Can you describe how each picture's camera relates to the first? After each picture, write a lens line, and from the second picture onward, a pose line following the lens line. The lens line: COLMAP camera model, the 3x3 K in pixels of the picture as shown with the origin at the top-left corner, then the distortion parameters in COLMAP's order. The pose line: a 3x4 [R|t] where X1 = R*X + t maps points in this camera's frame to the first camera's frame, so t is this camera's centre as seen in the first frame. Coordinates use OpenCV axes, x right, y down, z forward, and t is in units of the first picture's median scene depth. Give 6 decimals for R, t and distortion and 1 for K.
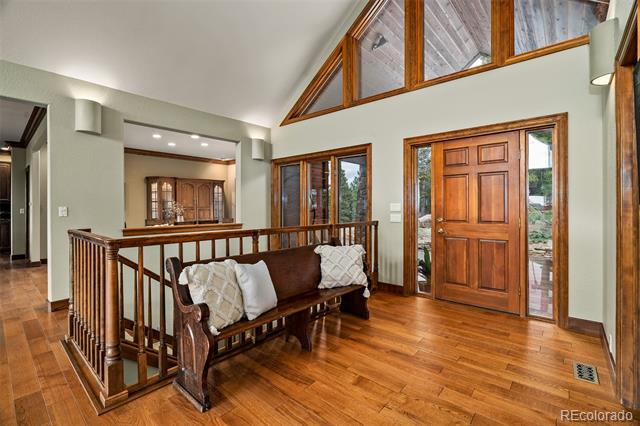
lens RADIAL K [[290.3, 0, 320.4], [0, 290.3, 207.6], [0, 0, 1]] dist [0.000068, 0.000143]
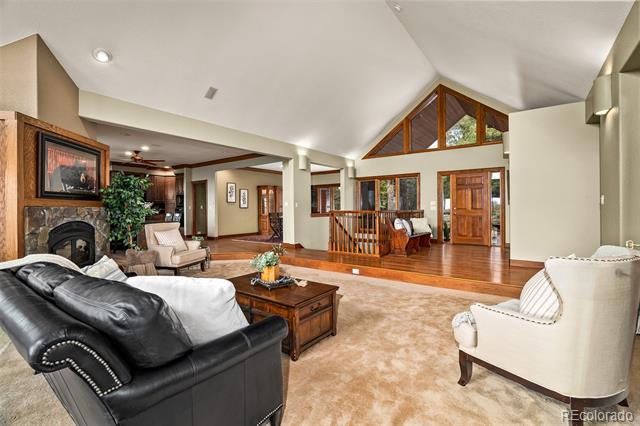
lens RADIAL K [[290.3, 0, 320.4], [0, 290.3, 207.6], [0, 0, 1]] dist [0.000068, 0.000143]
pose [[0.996001, -0.003296, 0.089286, -0.721980], [0.003728, 0.999982, -0.004678, 0.036560], [-0.089269, 0.004993, 0.995995, -1.009603]]
